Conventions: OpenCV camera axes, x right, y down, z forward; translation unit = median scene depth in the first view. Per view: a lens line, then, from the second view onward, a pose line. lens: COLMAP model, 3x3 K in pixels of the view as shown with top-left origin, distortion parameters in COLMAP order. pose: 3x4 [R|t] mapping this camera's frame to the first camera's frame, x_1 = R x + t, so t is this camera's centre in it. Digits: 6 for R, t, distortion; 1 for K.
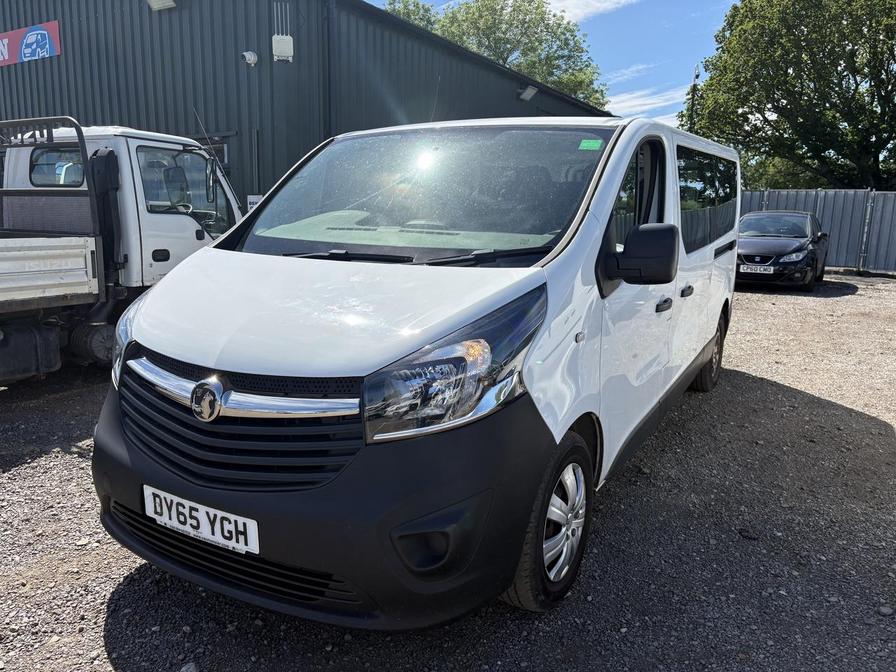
lens RADIAL K [[662.0, 0, 448.5], [0, 662.0, 338.8], [0, 0, 1]] dist [0.003502, -0.008392]
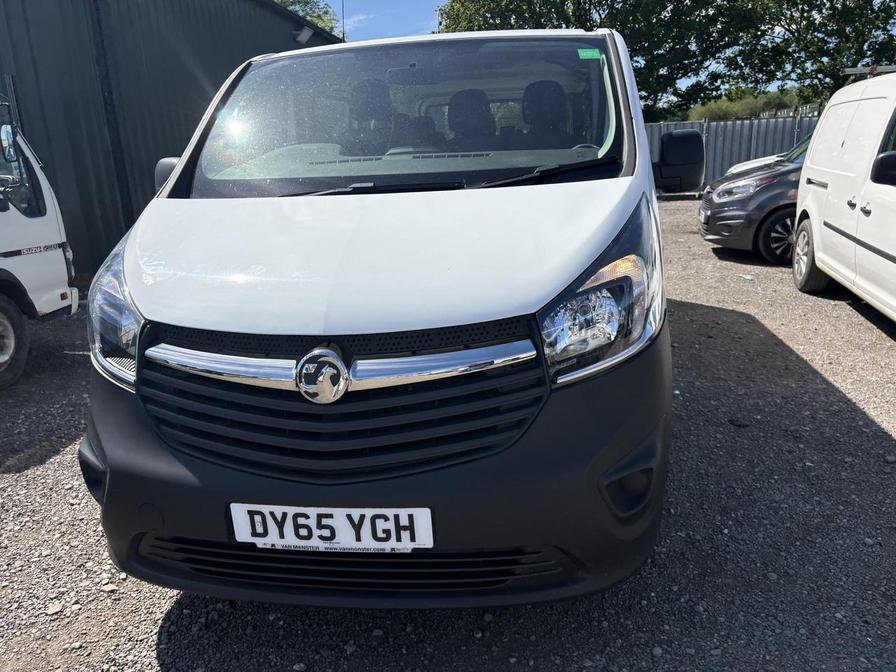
lens RADIAL K [[662.0, 0, 443.9], [0, 662.0, 332.8], [0, 0, 1]] dist [0.003502, -0.008392]
pose [[0.930946, -0.153331, 0.331405, -0.472727], [0.134585, 0.987753, 0.078941, 0.000379], [-0.339450, -0.028887, 0.940180, 0.218875]]
